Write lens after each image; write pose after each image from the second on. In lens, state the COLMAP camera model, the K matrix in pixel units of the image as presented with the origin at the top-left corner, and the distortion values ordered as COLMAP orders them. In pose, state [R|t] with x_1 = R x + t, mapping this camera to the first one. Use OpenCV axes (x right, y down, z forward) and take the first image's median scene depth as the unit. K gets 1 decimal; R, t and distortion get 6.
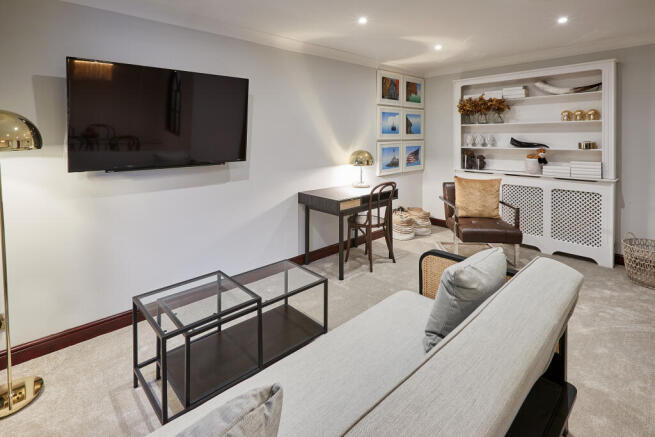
lens RADIAL K [[322.8, 0, 327.0], [0, 322.8, 189.5], [0, 0, 1]] dist [-0.000074, 0.000072]
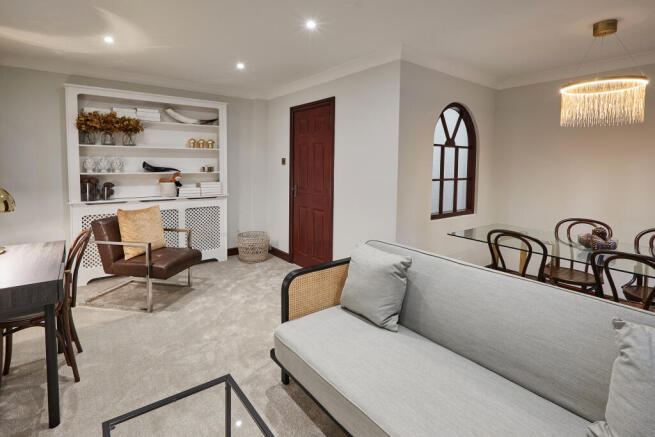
lens RADIAL K [[316.3, 0, 327.5], [0, 316.3, 218.5], [0, 0, 1]] dist [-0.002695, -0.000540]
pose [[0.102883, -0.169689, 0.980113, -0.324120], [0.148306, 0.976945, 0.153572, -0.063219], [-0.983575, 0.129557, 0.125677, 0.387797]]
